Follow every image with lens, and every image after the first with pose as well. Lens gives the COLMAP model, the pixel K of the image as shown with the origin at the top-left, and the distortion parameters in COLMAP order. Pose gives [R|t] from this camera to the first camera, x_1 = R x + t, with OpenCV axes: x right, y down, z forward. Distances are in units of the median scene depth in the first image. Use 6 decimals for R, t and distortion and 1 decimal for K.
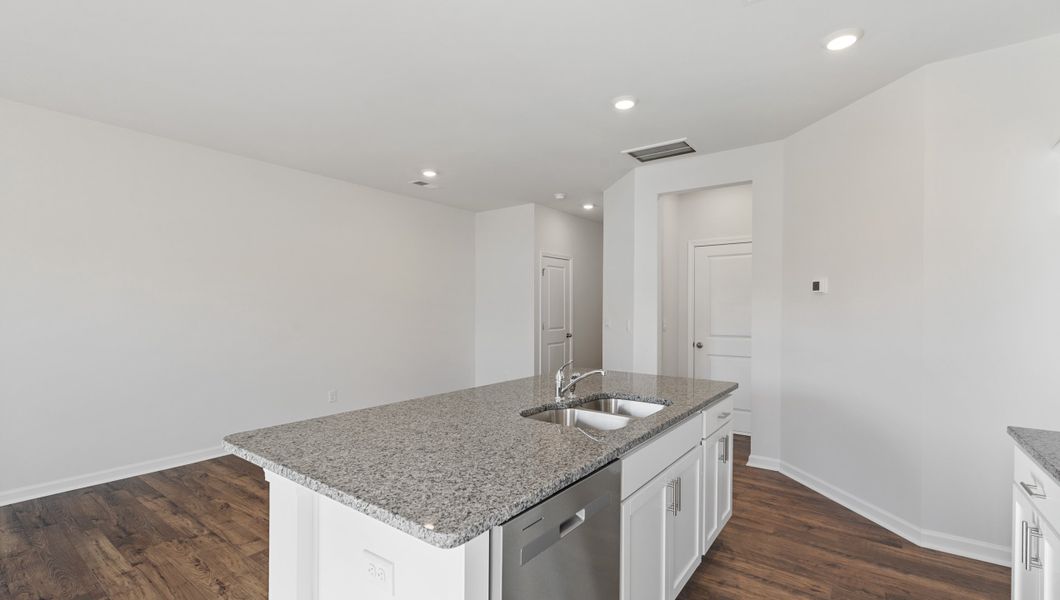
lens RADIAL K [[464.1, 0, 528.6], [0, 464.1, 309.3], [0, 0, 1]] dist [0.000058, -0.000313]
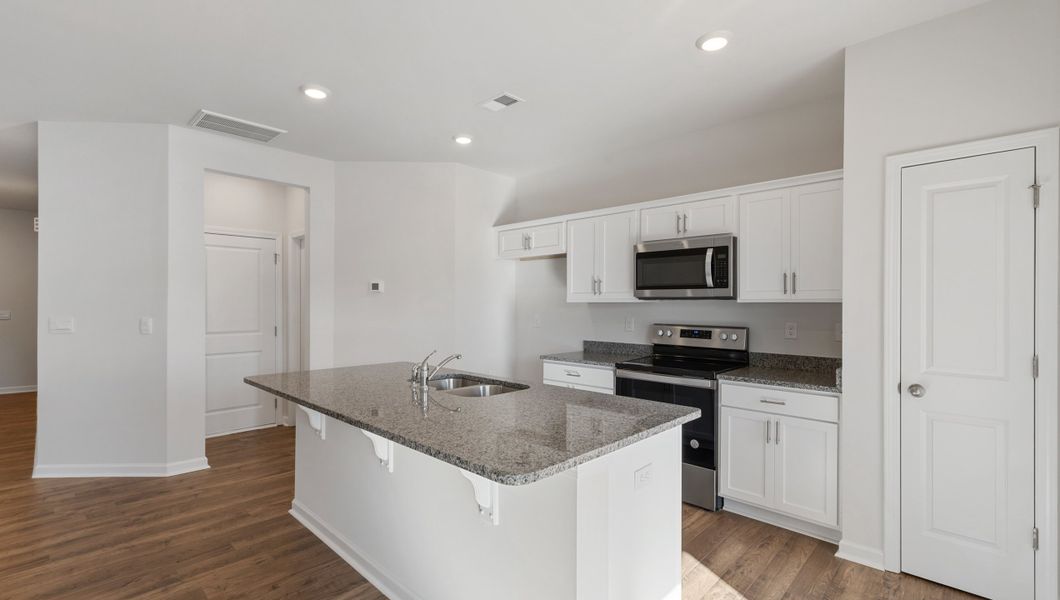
lens RADIAL K [[464.1, 0, 531.9], [0, 464.1, 307.0], [0, 0, 1]] dist [0.000058, -0.000313]
pose [[0.103657, -0.012692, 0.994532, -0.435404], [0.000471, 0.999919, 0.012712, -0.005445], [-0.994613, -0.000849, 0.103655, 0.274342]]
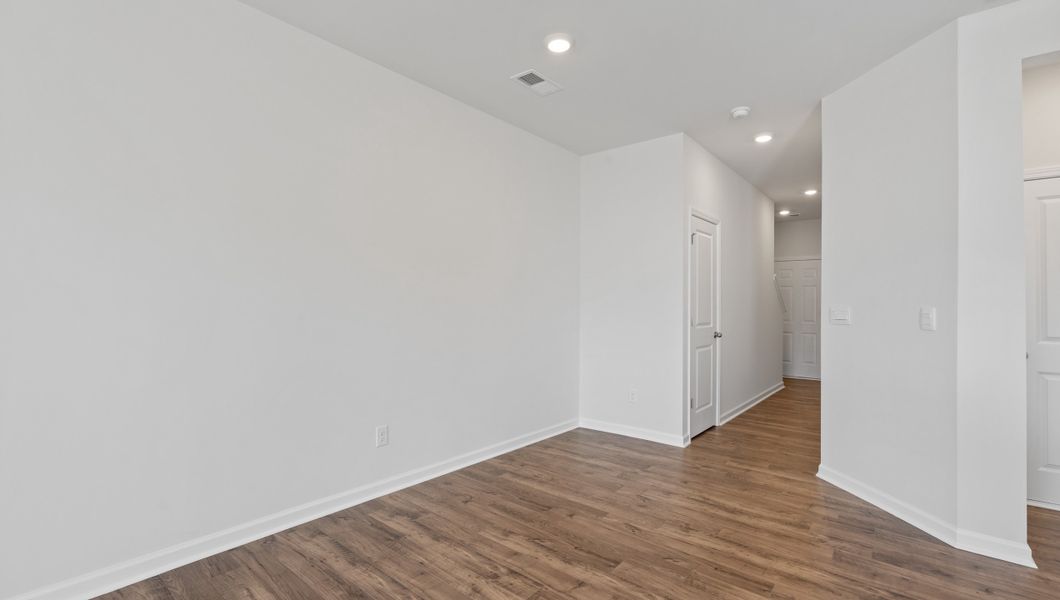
lens RADIAL K [[464.1, 0, 537.1], [0, 464.1, 301.6], [0, 0, 1]] dist [0.000058, -0.000313]
pose [[0.999180, -0.000294, -0.040498, -0.200436], [0.000024, 0.999978, -0.006647, 0.016006], [0.040499, 0.006641, 0.999158, 0.412019]]
